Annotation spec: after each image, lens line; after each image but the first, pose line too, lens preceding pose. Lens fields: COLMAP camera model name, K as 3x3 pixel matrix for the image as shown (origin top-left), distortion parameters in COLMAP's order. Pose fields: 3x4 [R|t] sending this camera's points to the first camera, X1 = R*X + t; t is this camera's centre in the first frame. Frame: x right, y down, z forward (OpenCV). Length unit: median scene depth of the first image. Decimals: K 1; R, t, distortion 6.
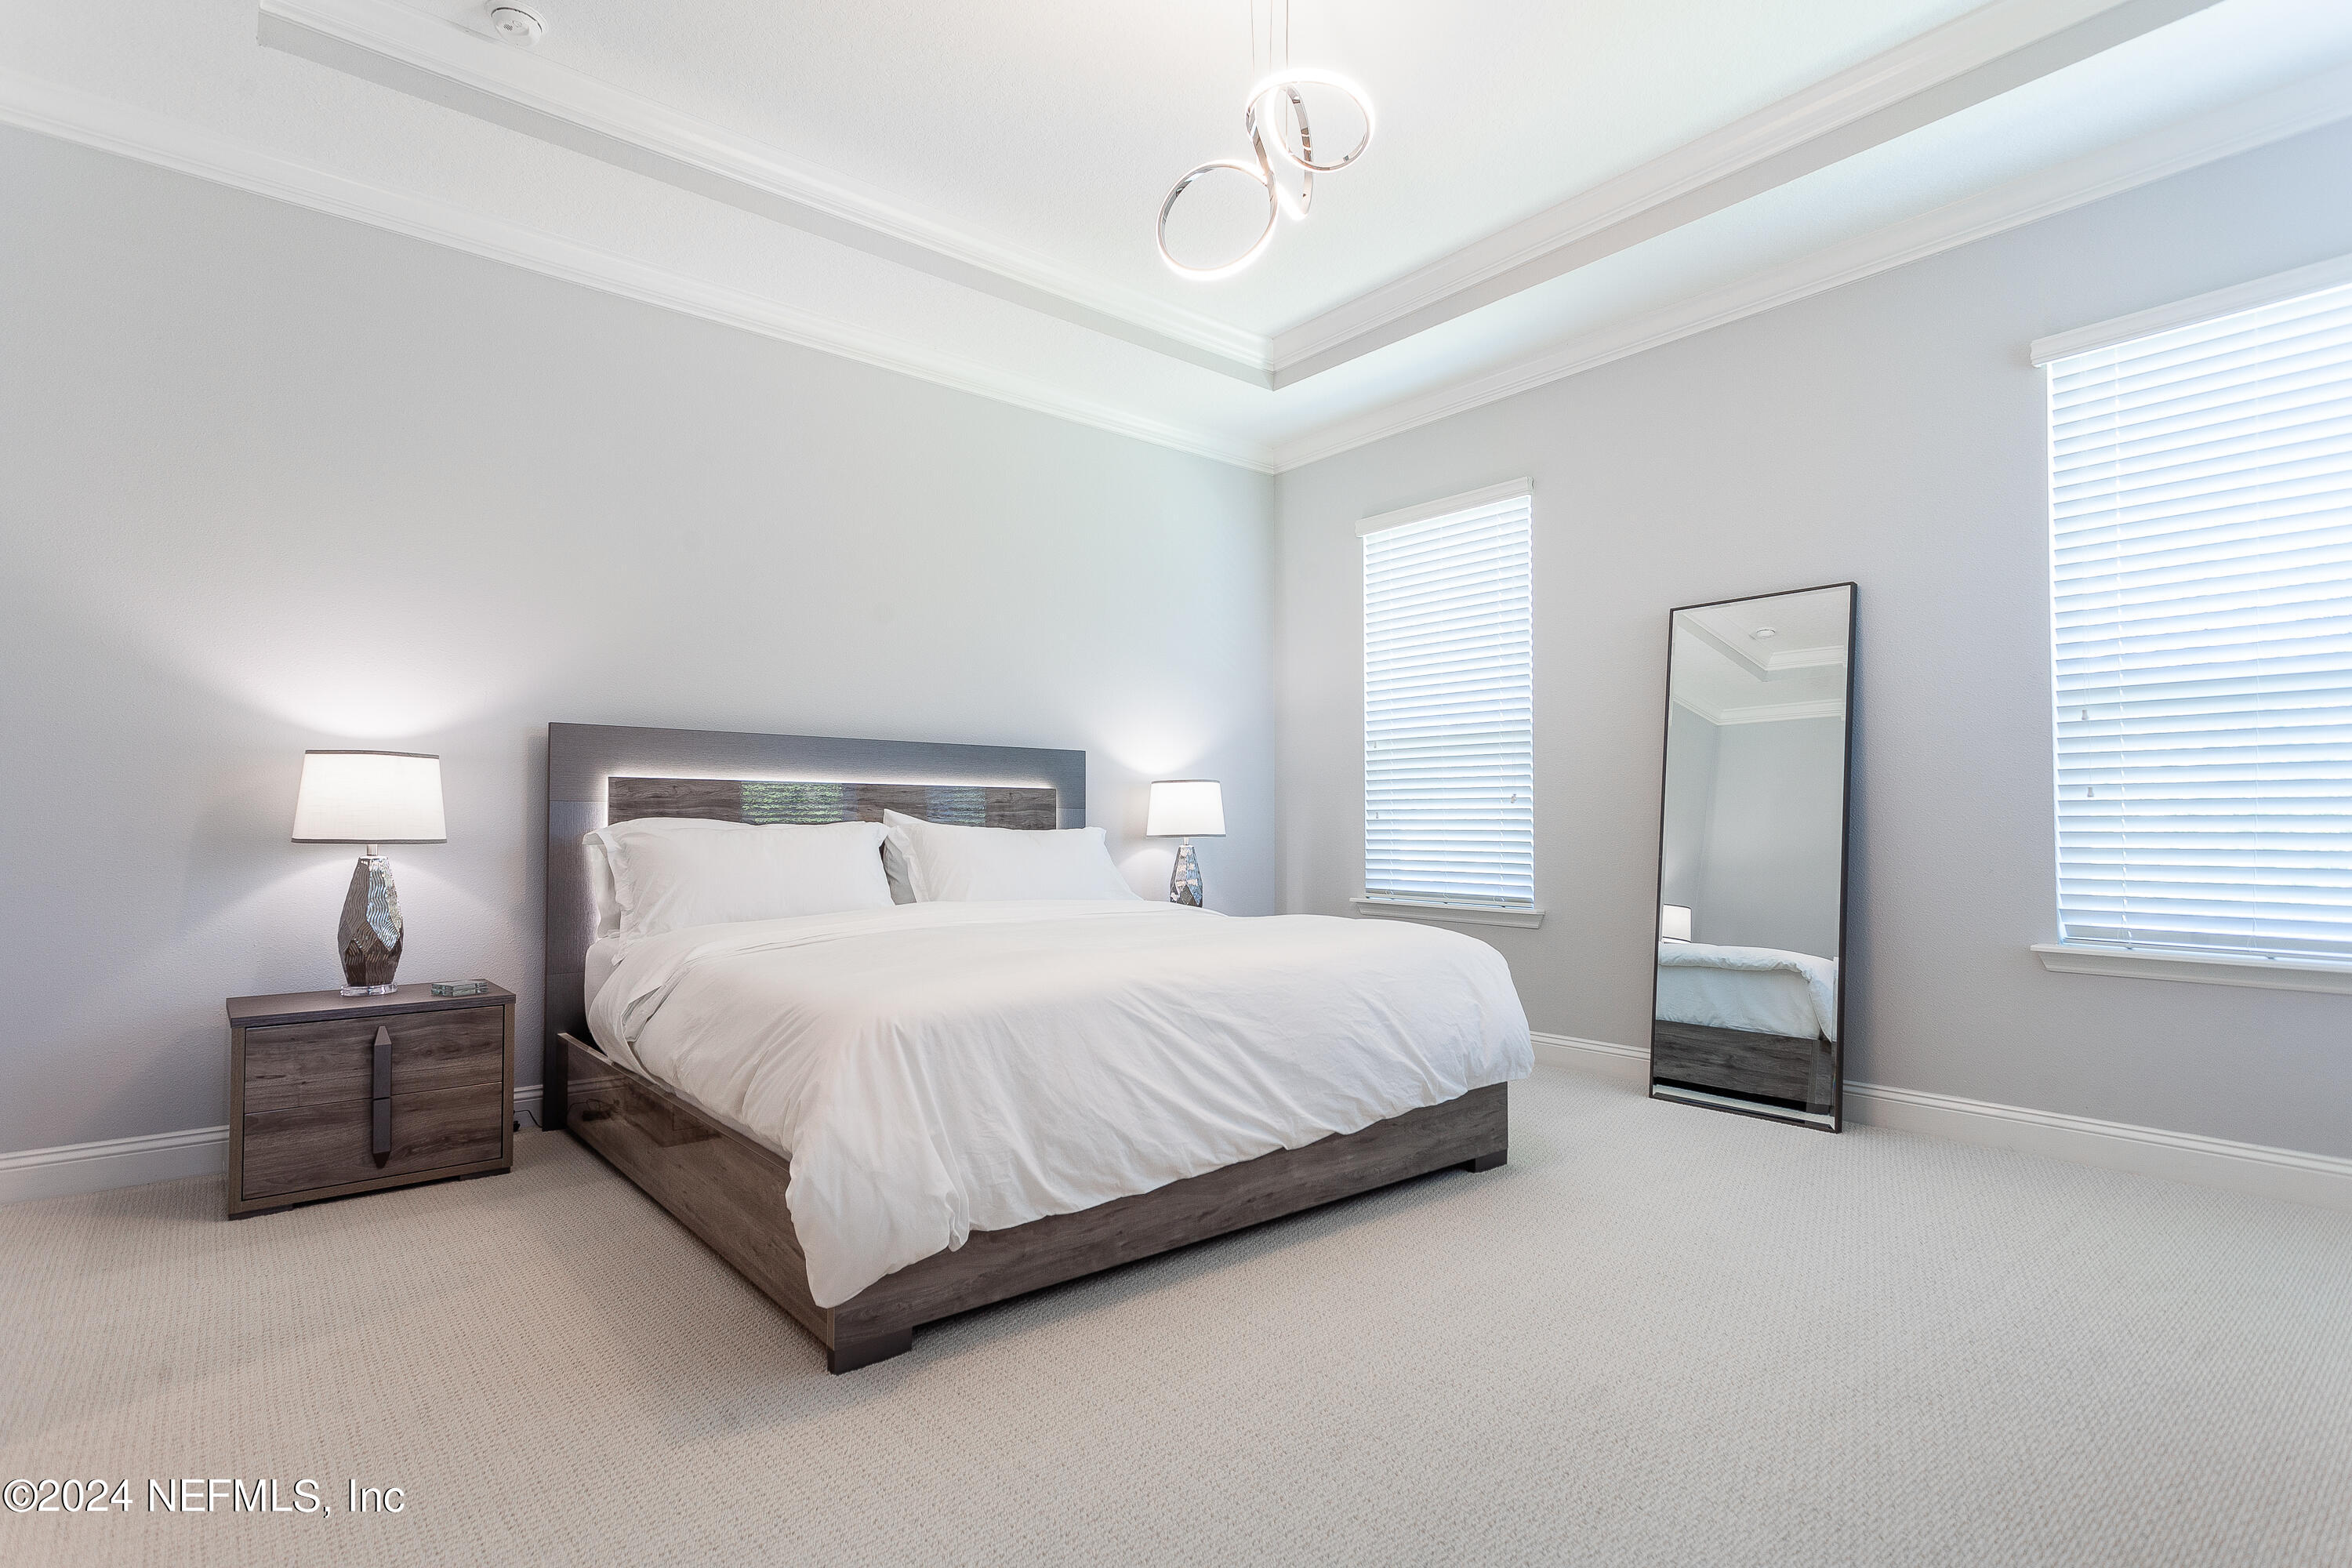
lens RADIAL K [[1150.8, 0, 1176.0], [0, 1150.8, 784.0], [0, 0, 1]] dist [0.000222, 0.000176]
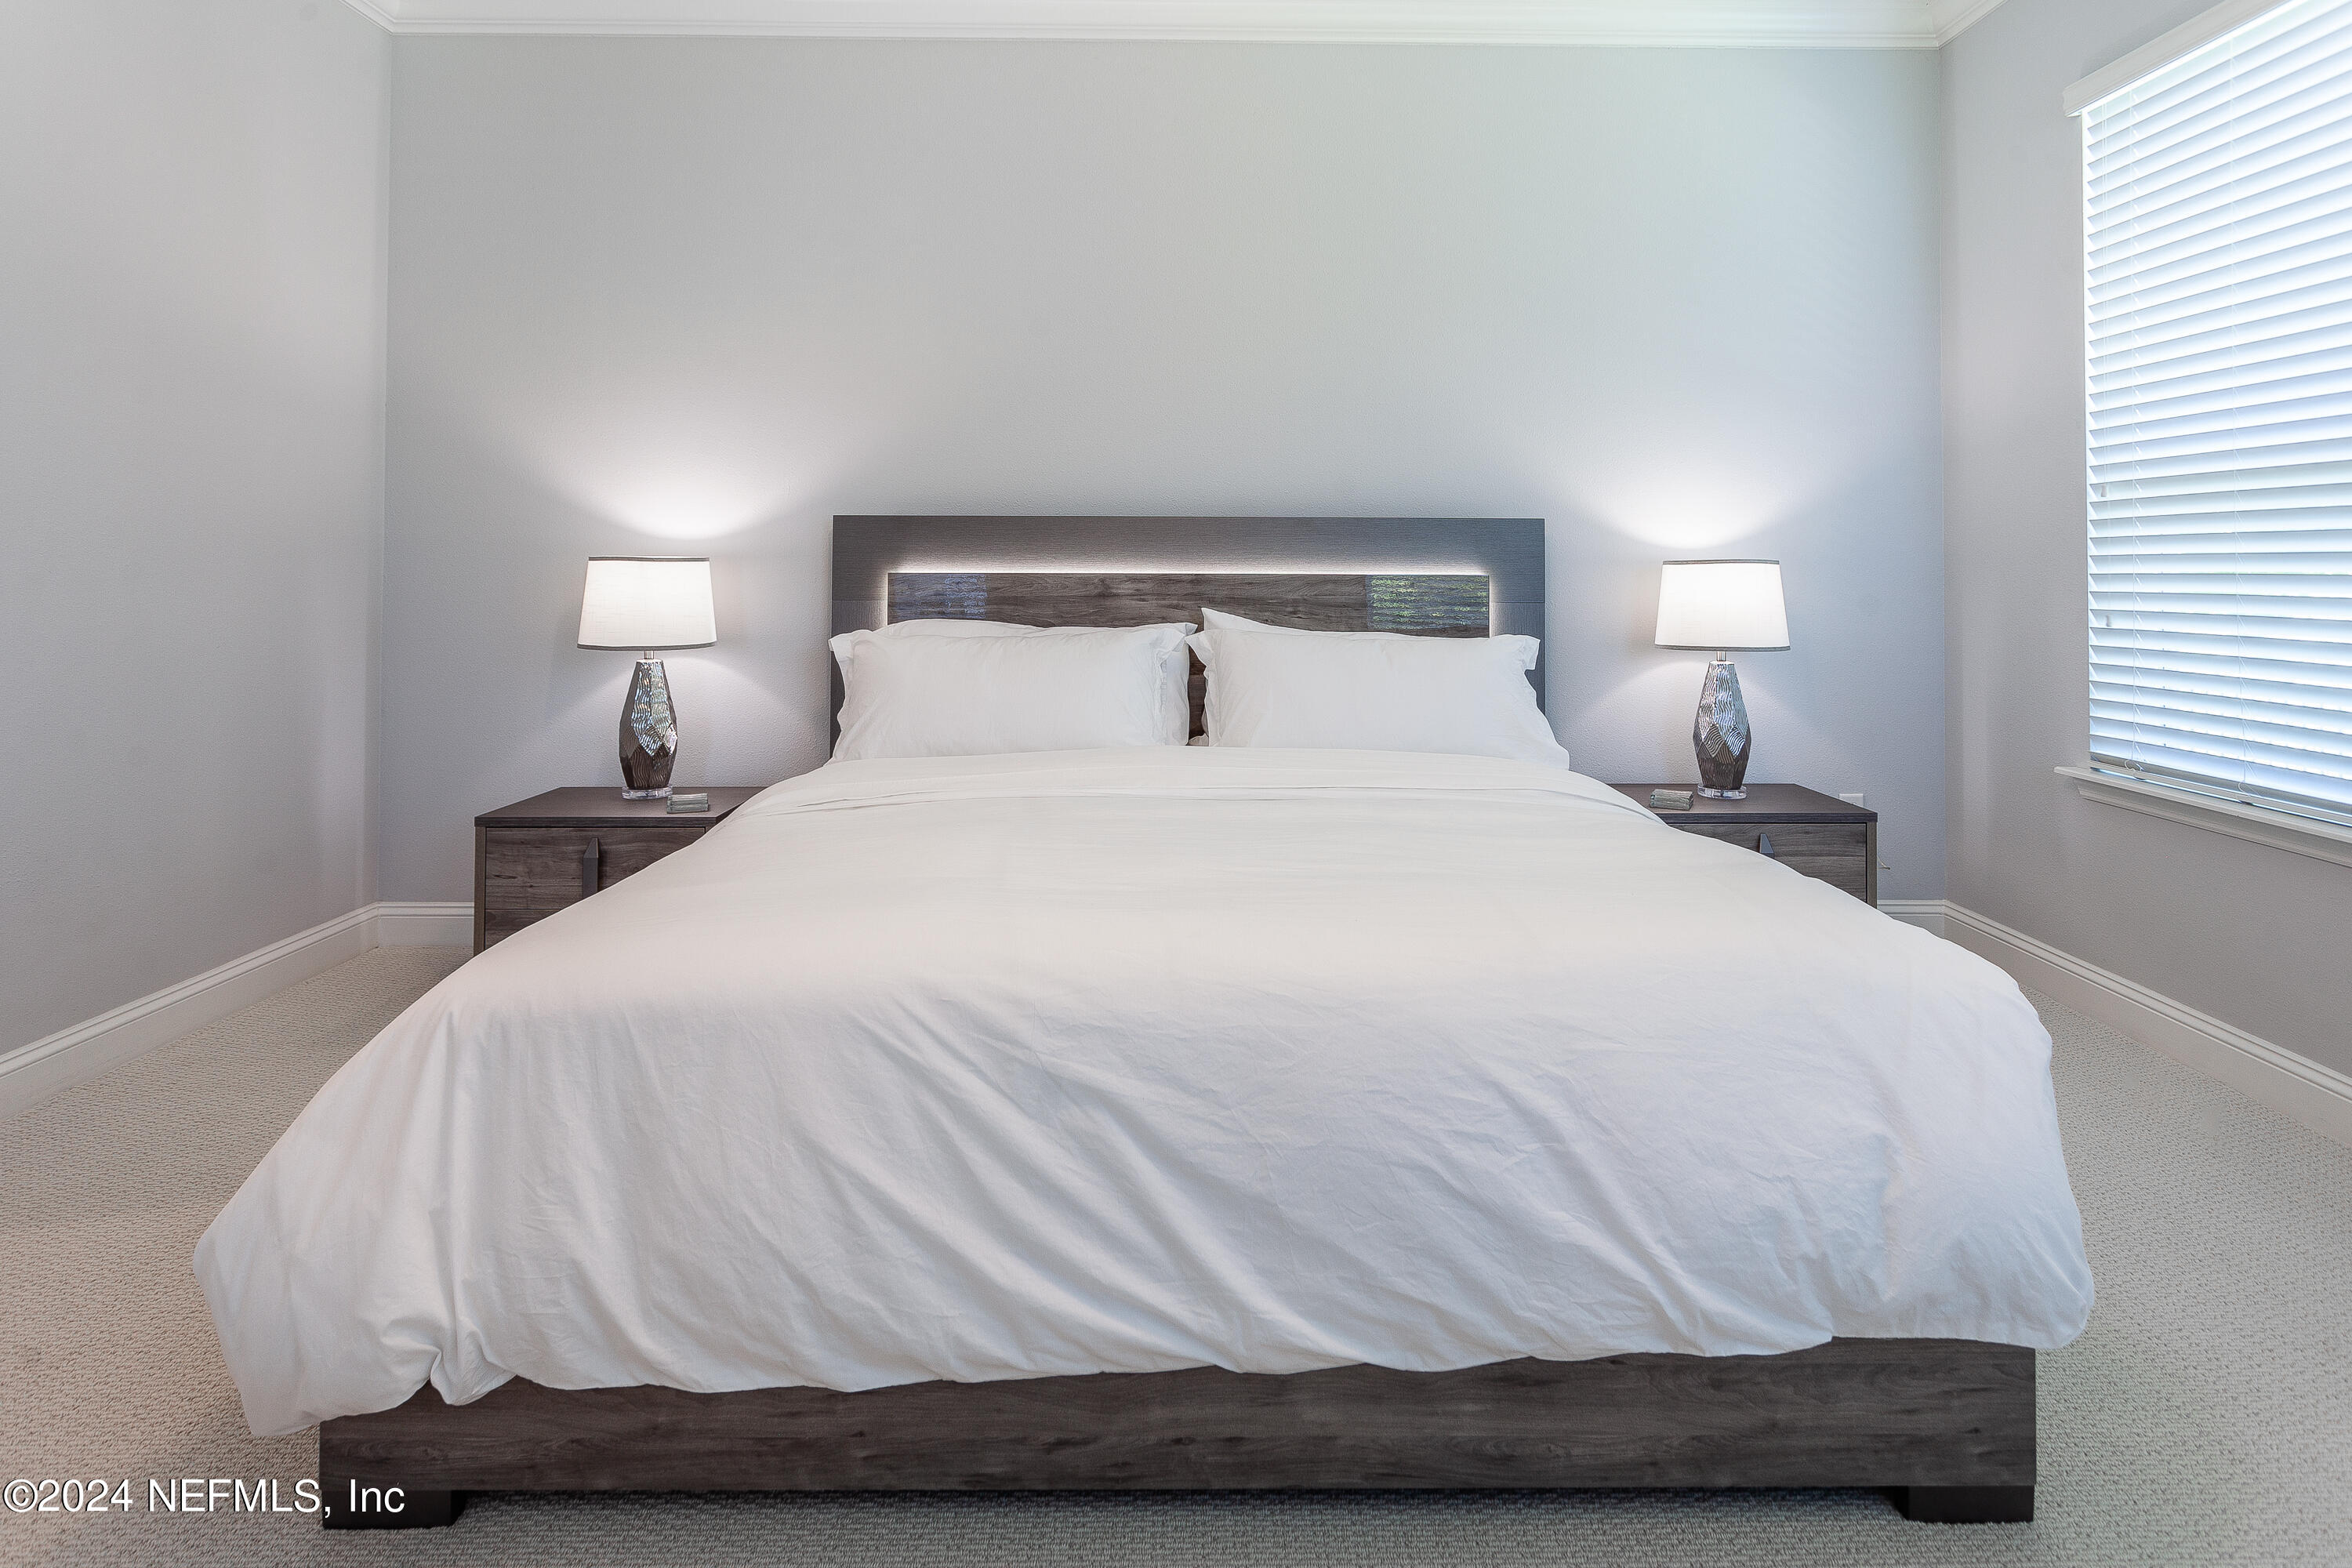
lens RADIAL K [[1220.2, 0, 1181.8], [0, 1220.2, 537.6], [0, 0, 1]] dist [-0.006525, 0.001200]
pose [[0.774785, -0.015294, -0.632040, 0.352123], [0.019446, 0.999811, -0.000355, -0.035767], [0.631926, -0.012016, 0.774935, 0.494676]]
